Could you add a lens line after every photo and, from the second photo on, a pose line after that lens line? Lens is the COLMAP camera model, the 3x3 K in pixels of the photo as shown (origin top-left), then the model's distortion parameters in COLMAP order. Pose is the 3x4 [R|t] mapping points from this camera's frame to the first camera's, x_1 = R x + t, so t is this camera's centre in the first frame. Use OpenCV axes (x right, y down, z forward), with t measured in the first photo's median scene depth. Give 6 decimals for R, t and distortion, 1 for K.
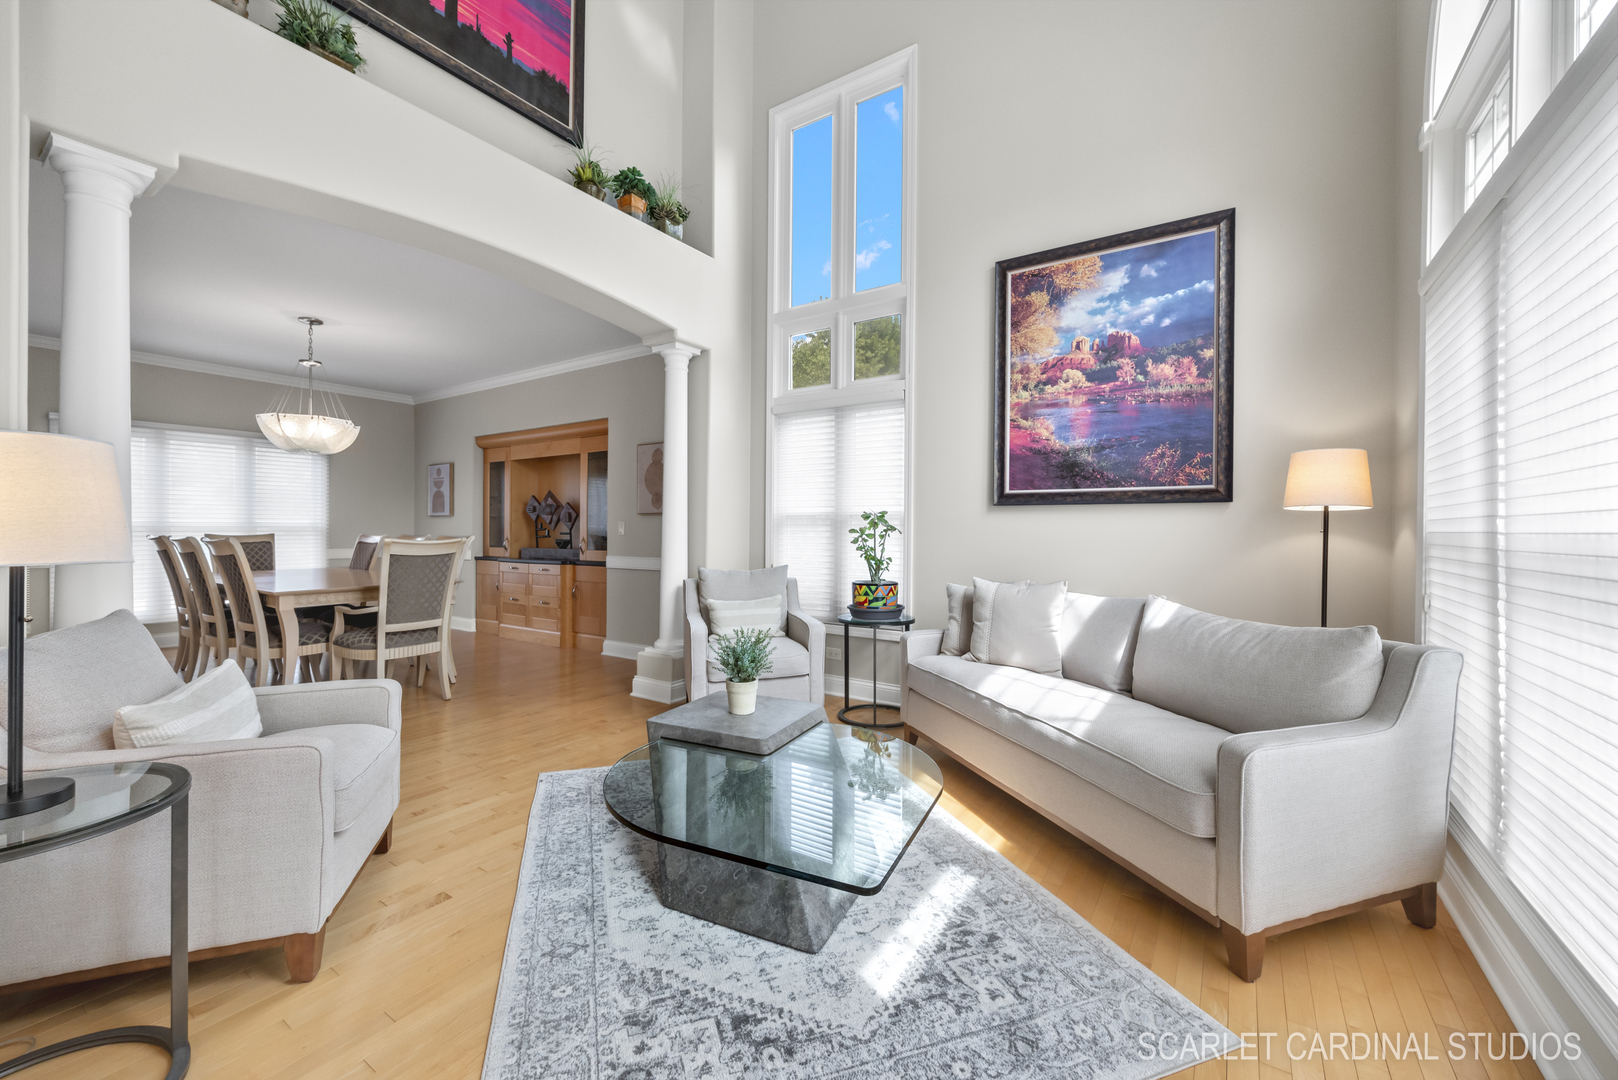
lens RADIAL K [[636.8, 0, 805.6], [0, 636.8, 533.2], [0, 0, 1]] dist [-0.002688, -0.000585]
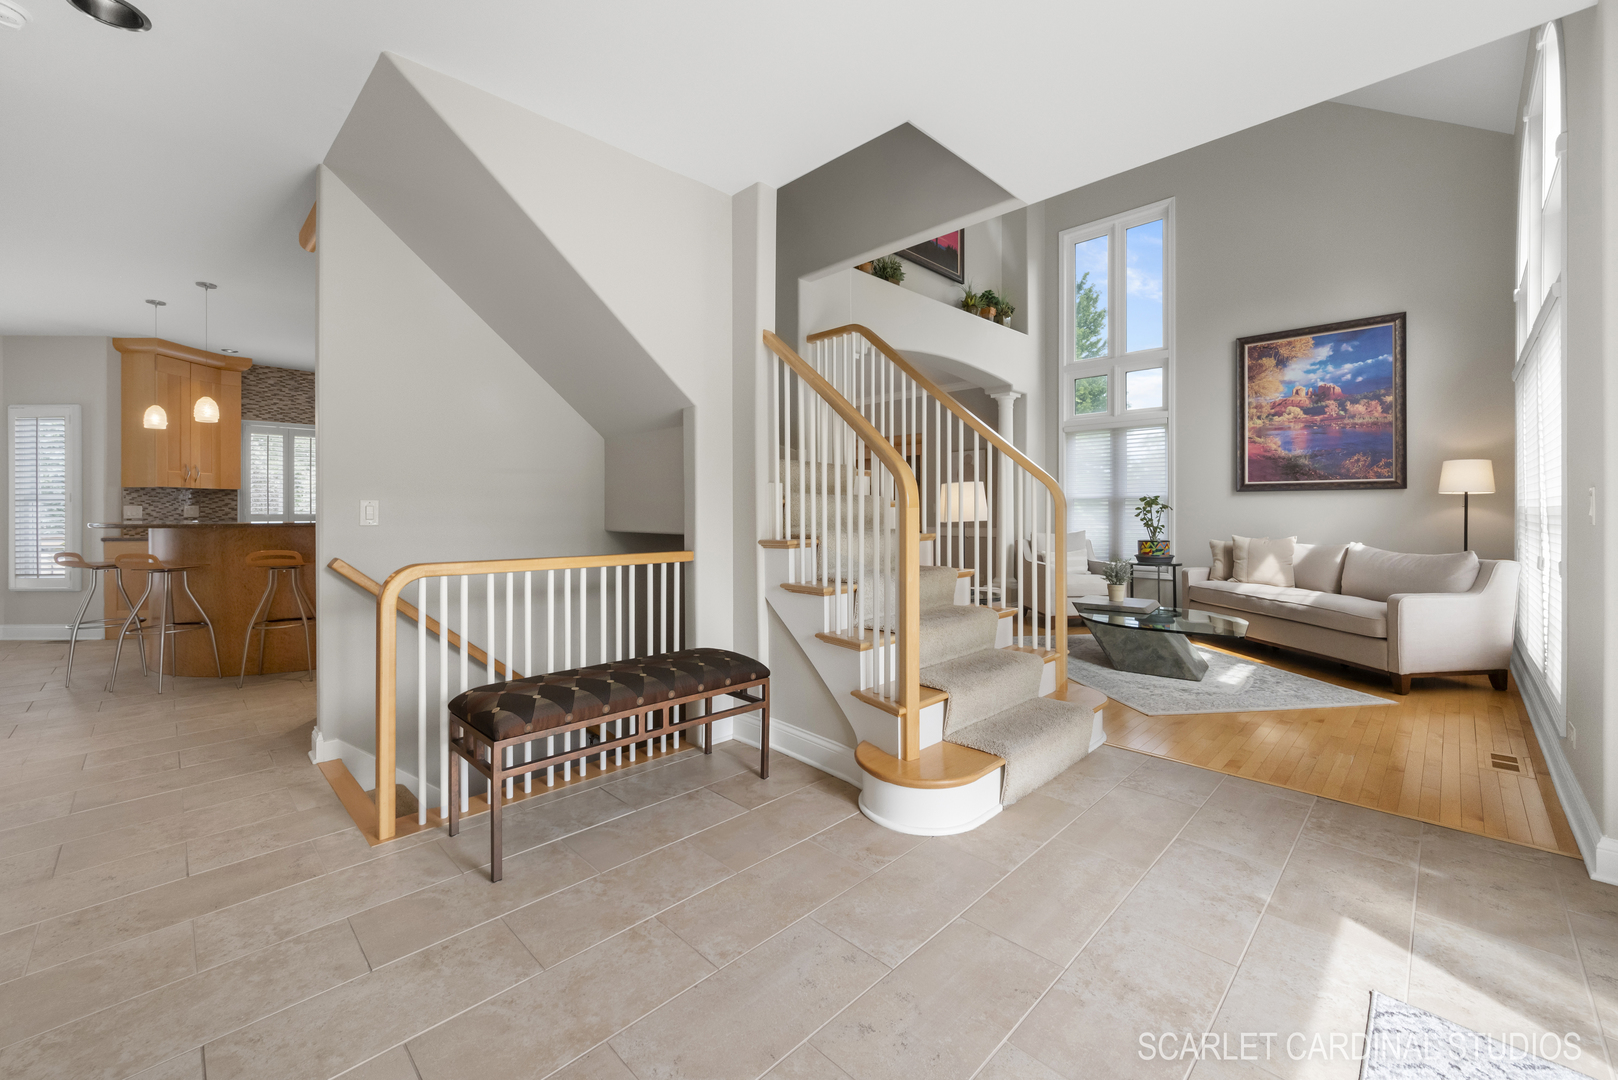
lens RADIAL K [[636.8, 0, 815.9], [0, 636.8, 509.9], [0, 0, 1]] dist [-0.002688, -0.000585]
pose [[0.981243, -0.009447, -0.192543, -0.457526], [0.008680, 0.999951, -0.004824, 0.000436], [0.192579, 0.003062, 0.981277, -0.807953]]
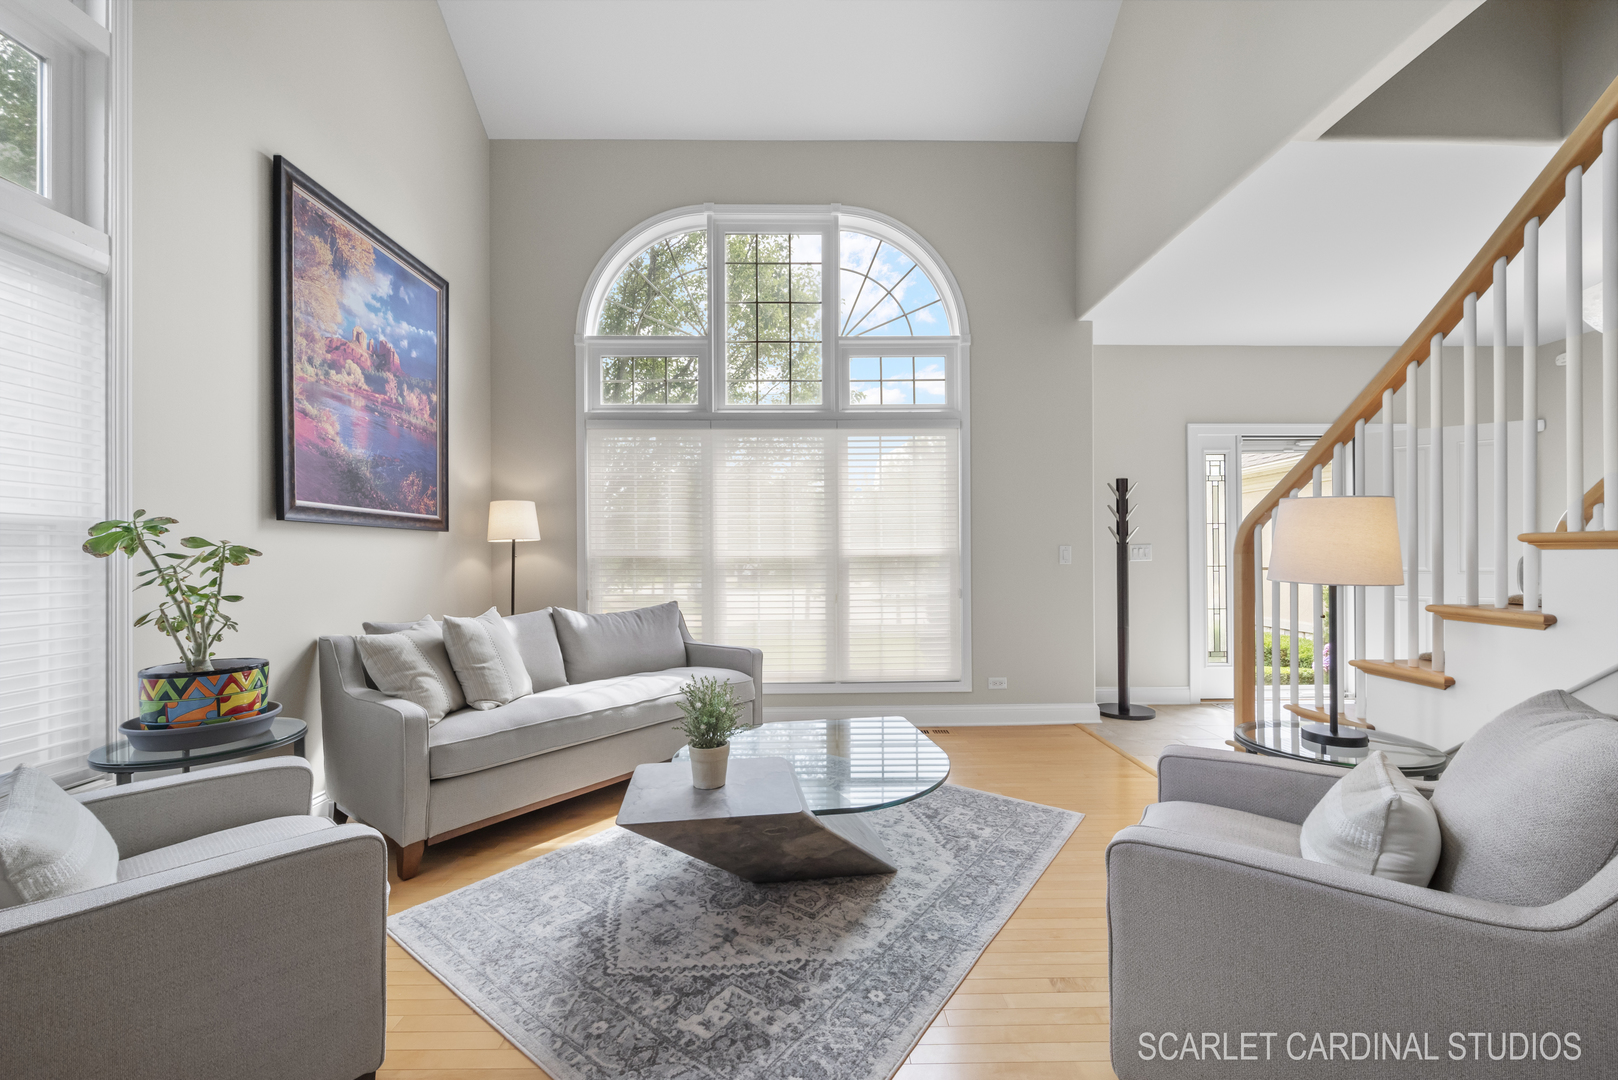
lens RADIAL K [[636.8, 0, 814.4], [0, 636.8, 556.5], [0, 0, 1]] dist [-0.002688, -0.000585]
pose [[-0.566246, -0.008238, 0.824195, -0.605582], [-0.000237, 0.999952, 0.009832, -0.012512], [-0.824236, 0.005372, -0.566221, 0.973782]]
